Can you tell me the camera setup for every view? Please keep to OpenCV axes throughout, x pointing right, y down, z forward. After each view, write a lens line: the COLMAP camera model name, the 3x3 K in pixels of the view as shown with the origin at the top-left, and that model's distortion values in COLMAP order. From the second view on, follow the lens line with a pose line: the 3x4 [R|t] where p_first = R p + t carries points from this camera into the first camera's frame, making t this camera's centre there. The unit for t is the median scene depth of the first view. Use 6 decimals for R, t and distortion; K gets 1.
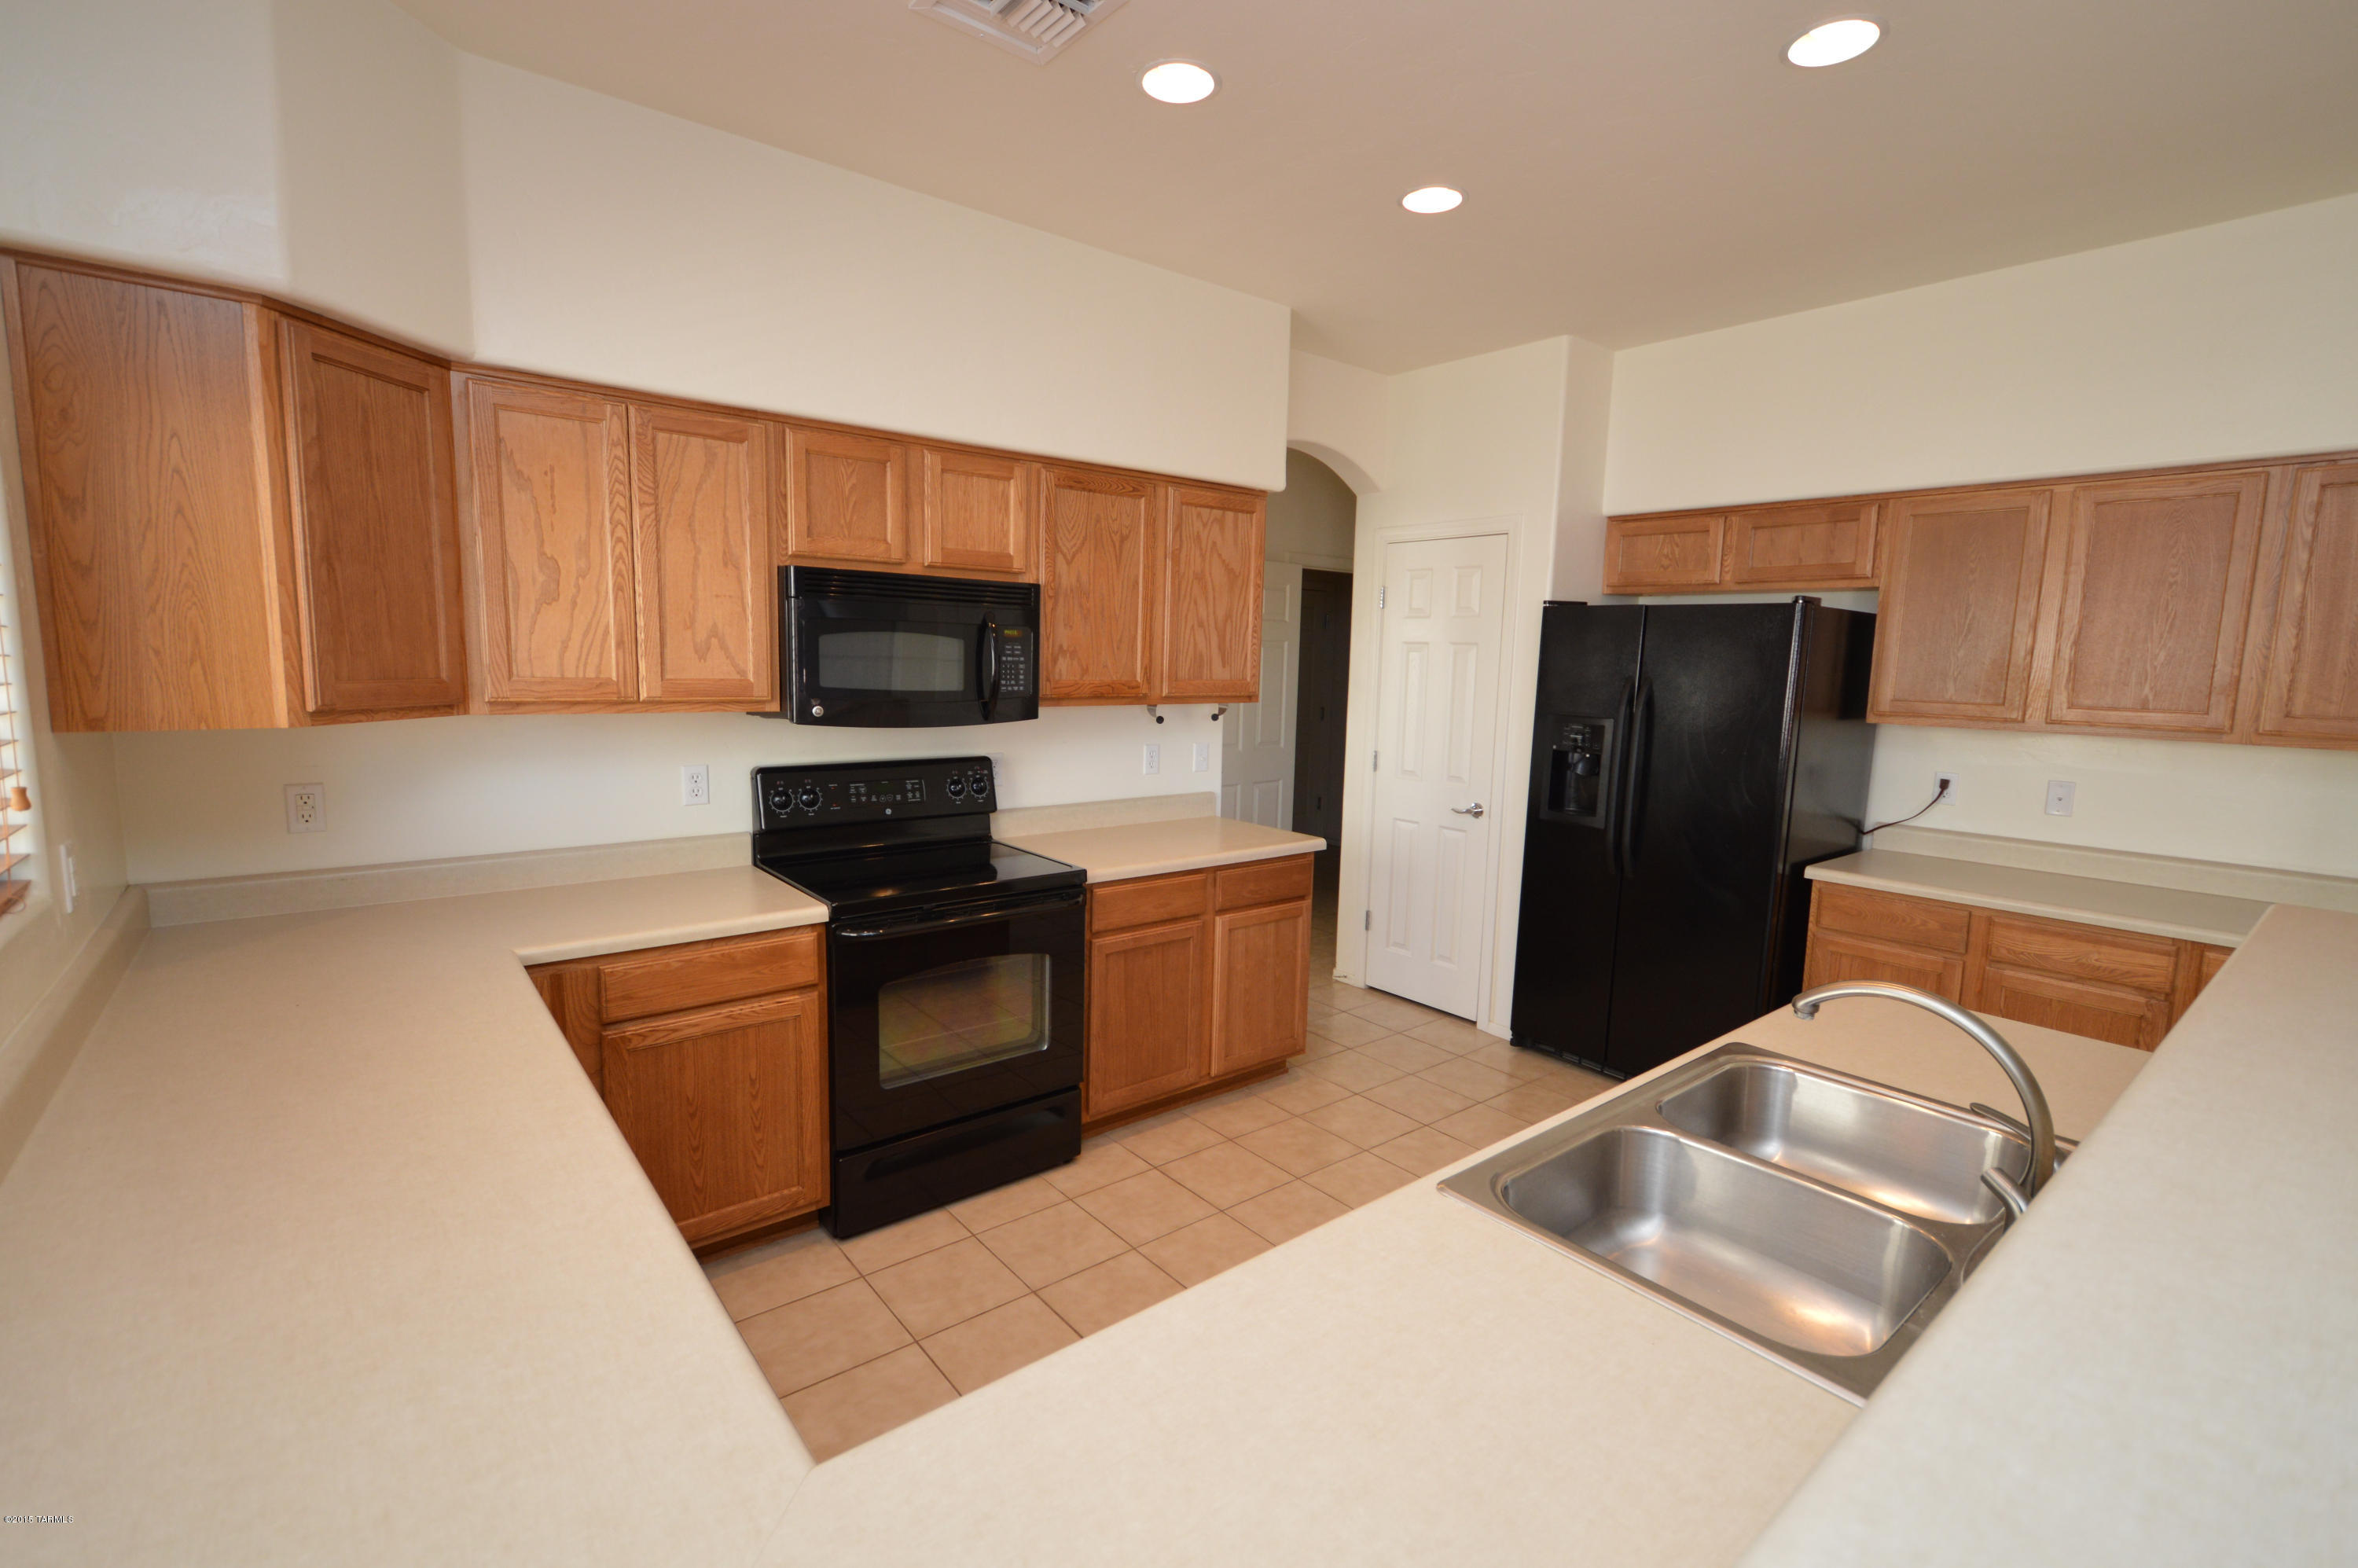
lens RADIAL K [[1037.0, 0, 1183.1], [0, 1037.0, 788.4], [0, 0, 1]] dist [0.004810, 0.000112]
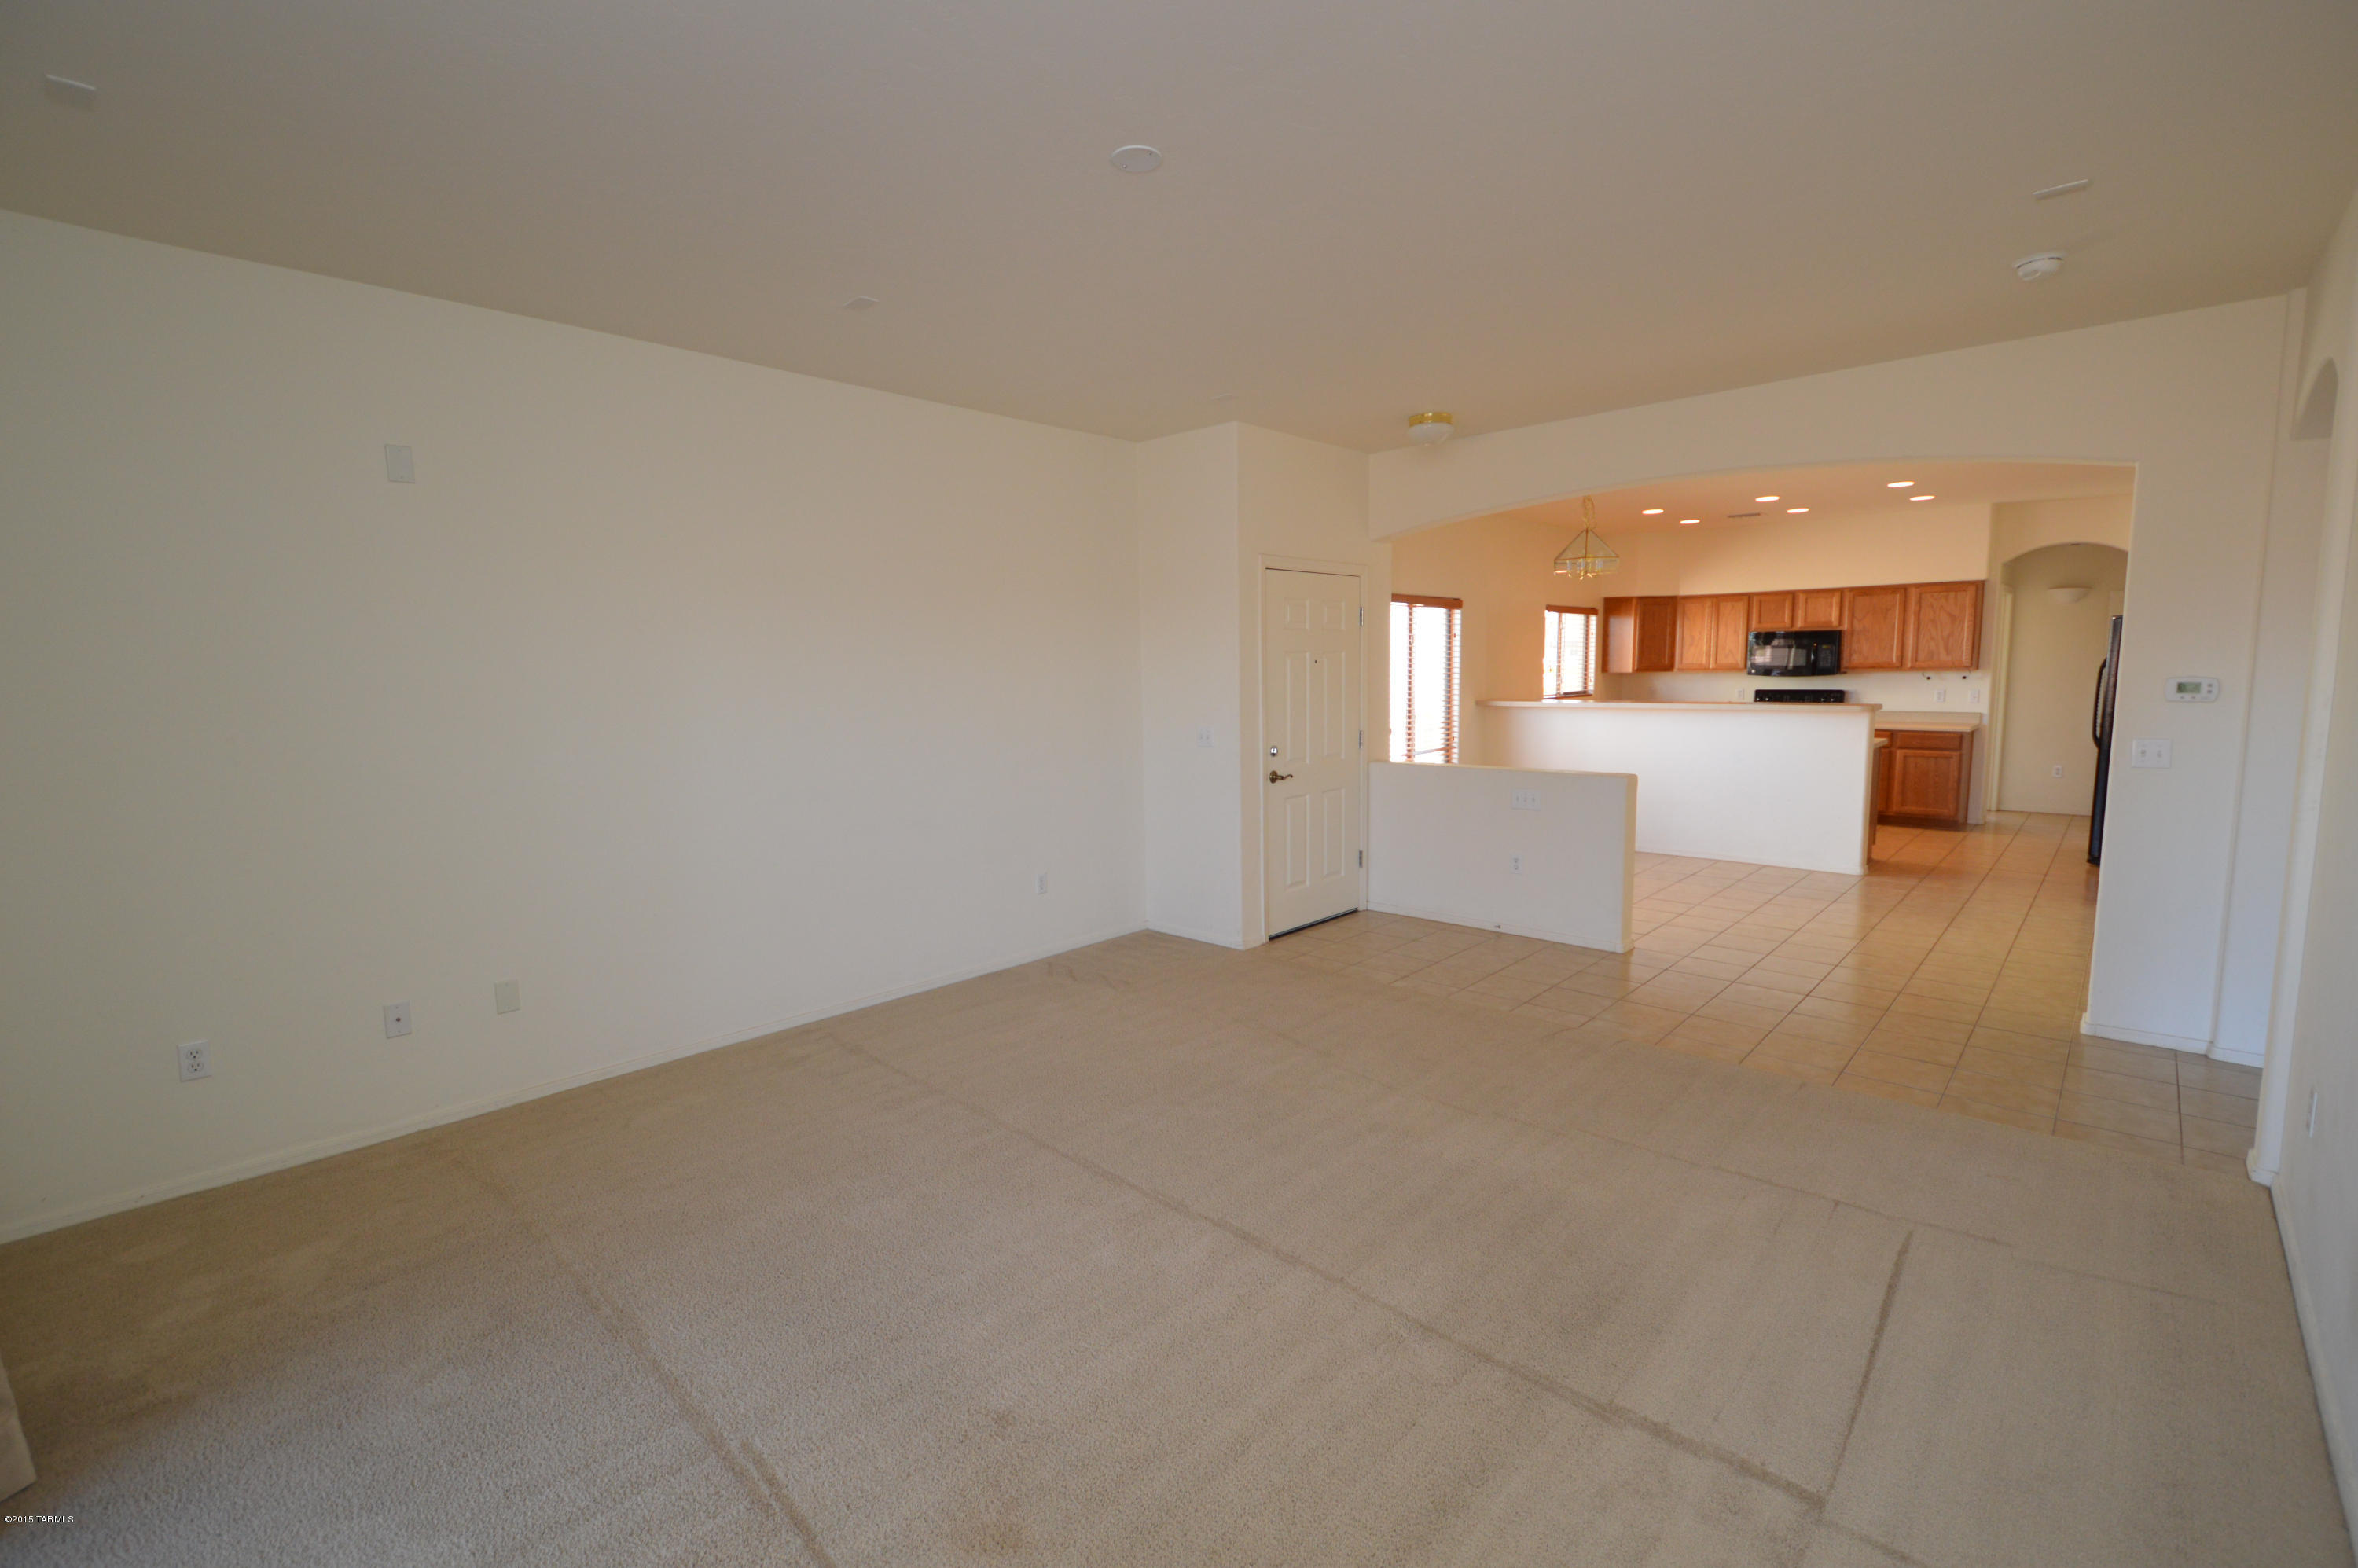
lens RADIAL K [[1037.0, 0, 1183.7], [0, 1037.0, 783.6], [0, 0, 1]] dist [0.004810, 0.000112]
pose [[0.144190, 0.097110, -0.984774, 2.626154], [-0.101802, 0.991348, 0.082853, 0.190903], [0.984300, 0.088306, 0.152828, -1.314214]]
